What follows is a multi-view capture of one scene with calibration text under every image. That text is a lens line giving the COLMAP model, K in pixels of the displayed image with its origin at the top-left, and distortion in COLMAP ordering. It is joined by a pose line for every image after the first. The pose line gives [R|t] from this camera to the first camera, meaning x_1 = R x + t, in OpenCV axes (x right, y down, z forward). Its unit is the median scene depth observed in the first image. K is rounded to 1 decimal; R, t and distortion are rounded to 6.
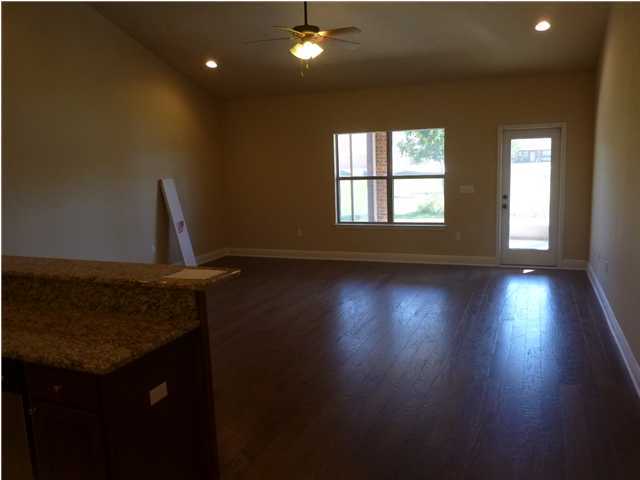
lens RADIAL K [[509.1, 0, 320.1], [0, 509.1, 240.4], [0, 0, 1]] dist [-0.030824, -0.008659]
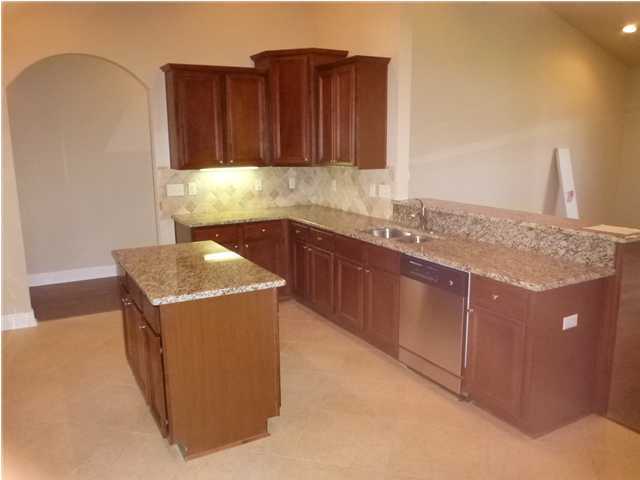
lens RADIAL K [[509.1, 0, 318.0], [0, 509.1, 241.9], [0, 0, 1]] dist [-0.030824, -0.008659]
pose [[0.765790, 0.146938, -0.626079, -0.051674], [-0.111086, 0.989137, 0.096271, 0.059719], [0.633424, -0.004175, 0.773794, -0.248083]]
